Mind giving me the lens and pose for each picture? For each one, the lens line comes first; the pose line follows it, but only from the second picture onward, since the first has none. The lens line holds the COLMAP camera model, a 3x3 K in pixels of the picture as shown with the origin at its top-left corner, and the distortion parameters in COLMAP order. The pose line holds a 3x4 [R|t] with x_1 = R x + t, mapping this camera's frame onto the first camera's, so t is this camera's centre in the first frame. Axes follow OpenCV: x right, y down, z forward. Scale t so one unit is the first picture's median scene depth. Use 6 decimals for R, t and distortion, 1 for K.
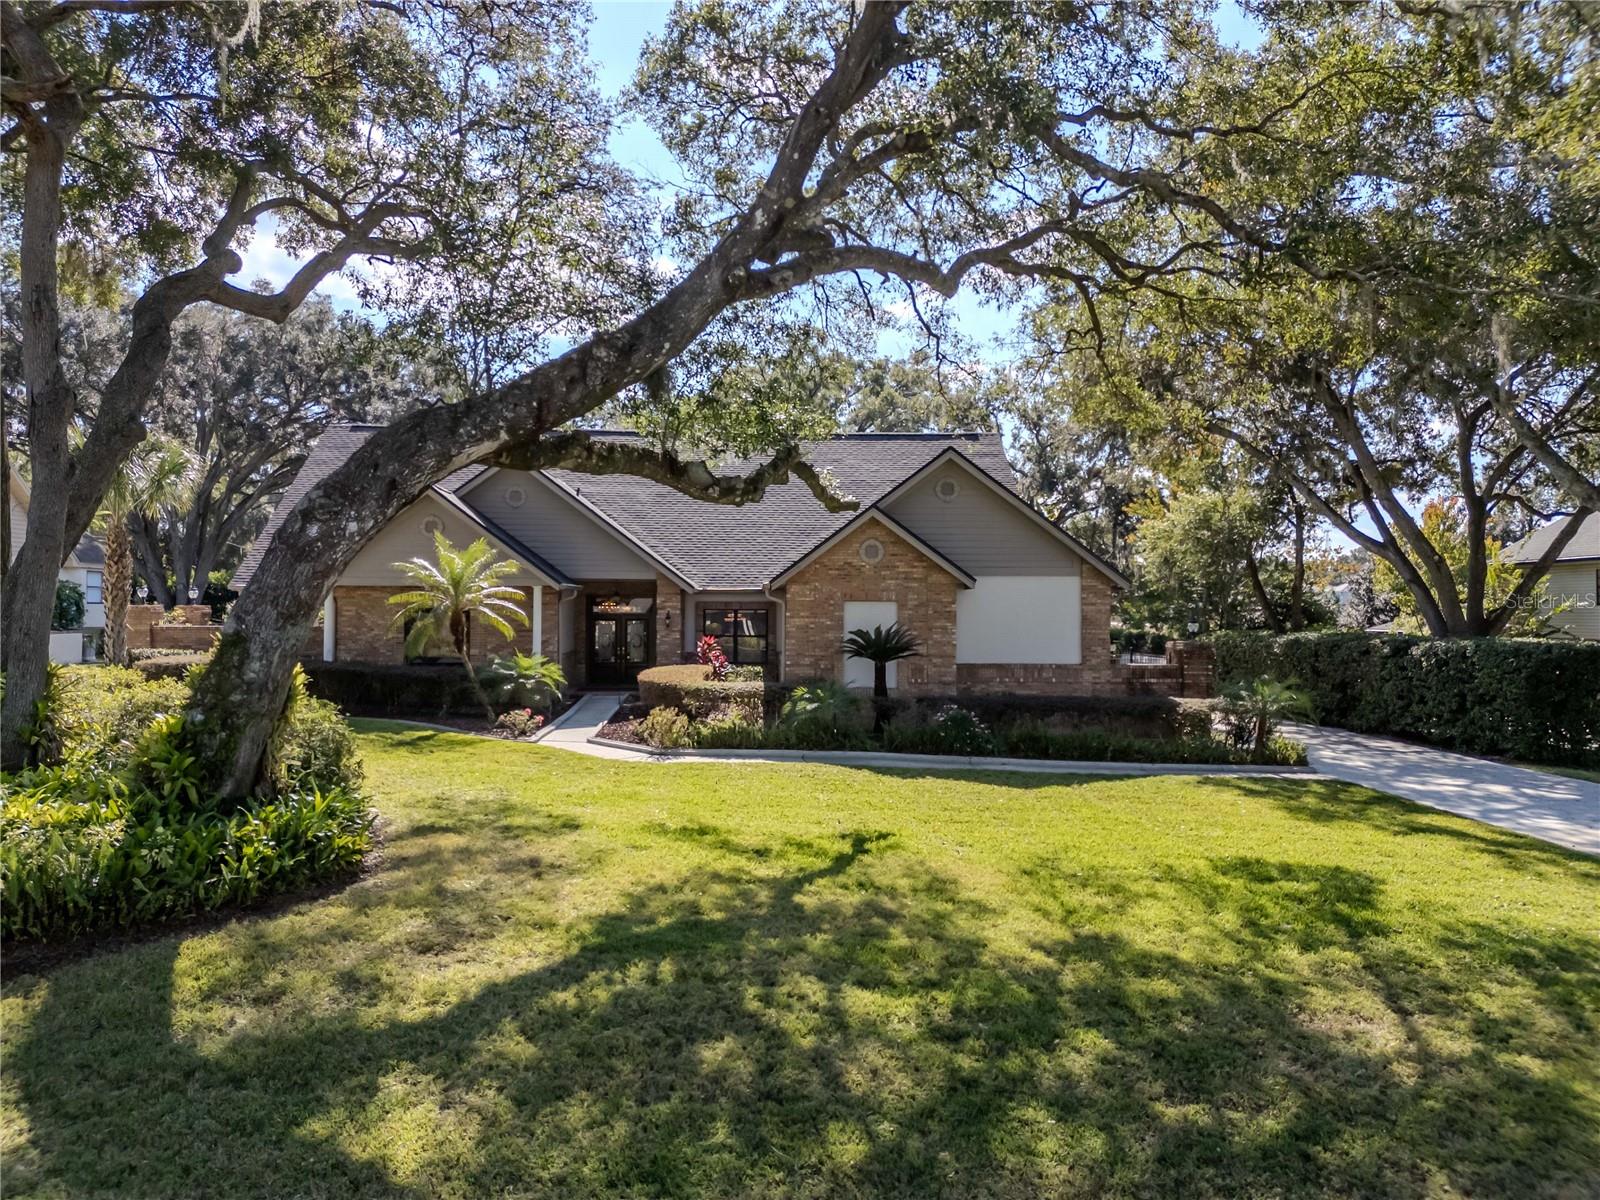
lens RADIAL K [[1132.3, 0, 804.5], [0, 1132.3, 598.0], [0, 0, 1]] dist [0.047119, -0.001283]
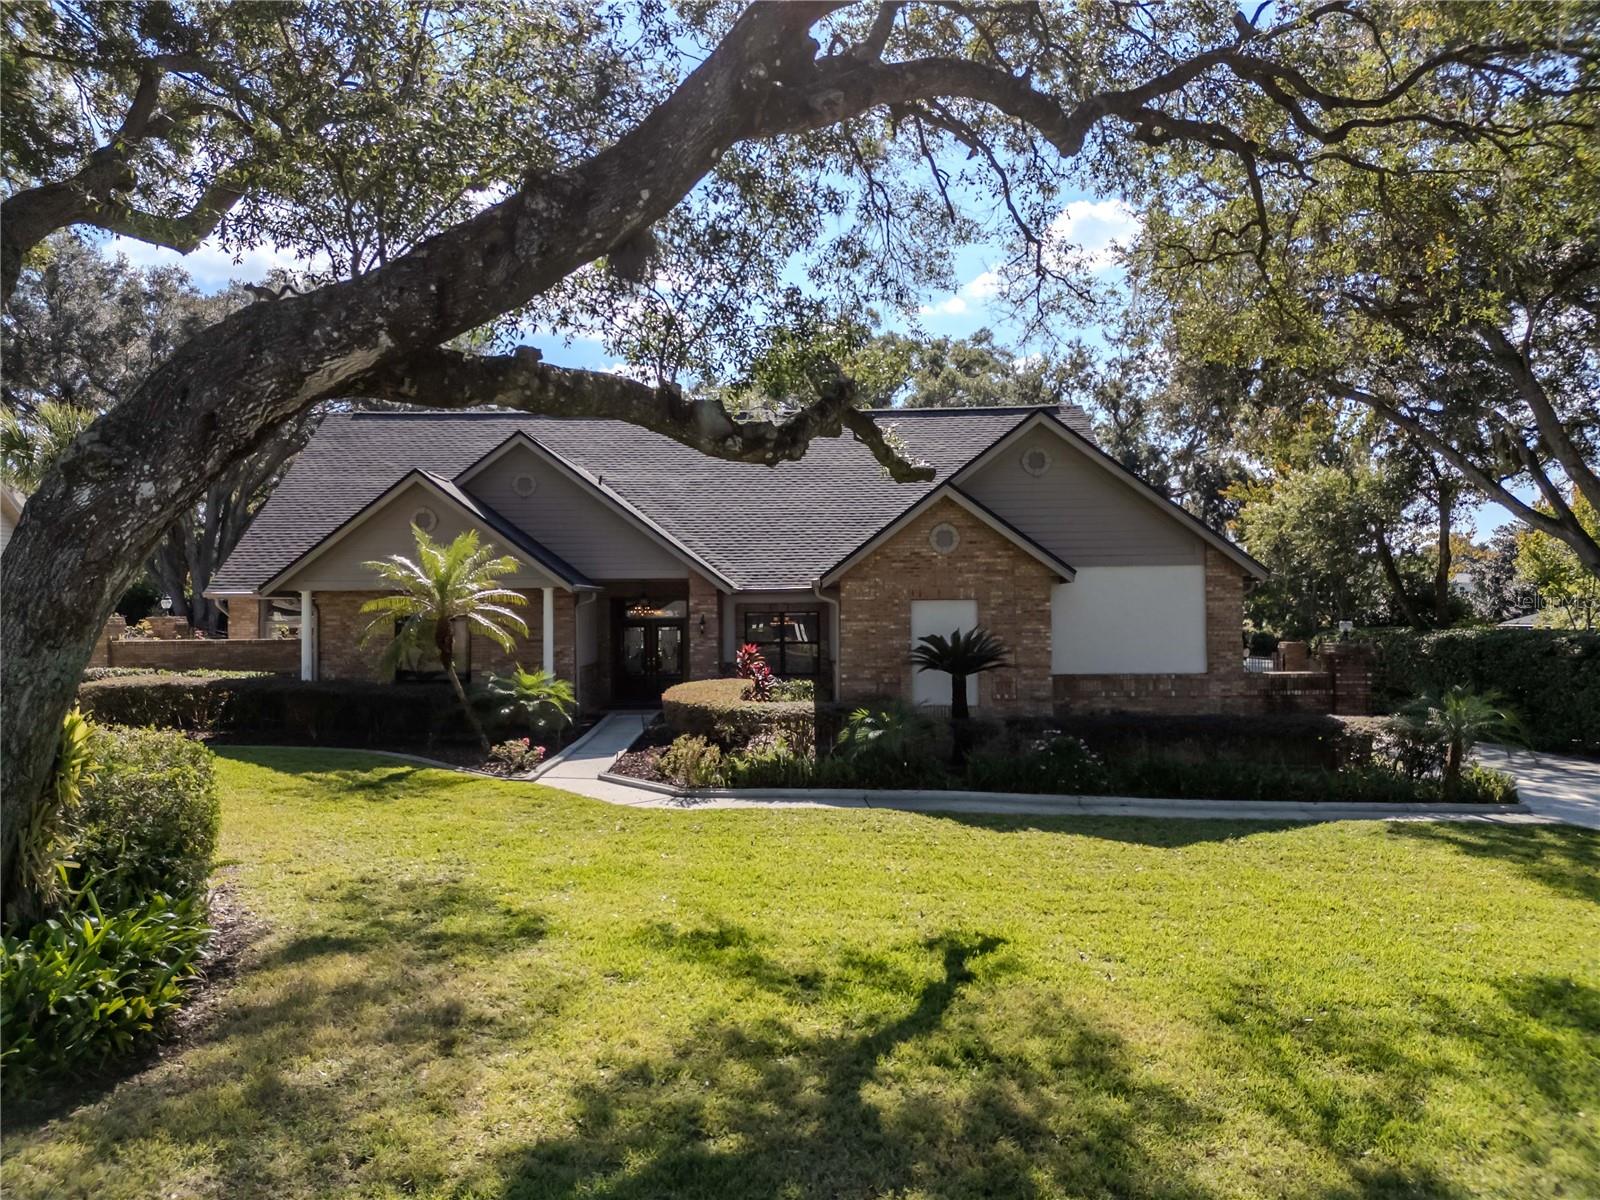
lens RADIAL K [[1132.3, 0, 804.8], [0, 1132.3, 599.9], [0, 0, 1]] dist [0.047119, -0.001283]
pose [[0.998725, -0.015310, -0.048102, -0.003193], [0.015313, 0.999883, -0.000315, 0.001900], [0.048101, -0.000422, 0.998842, 0.203614]]
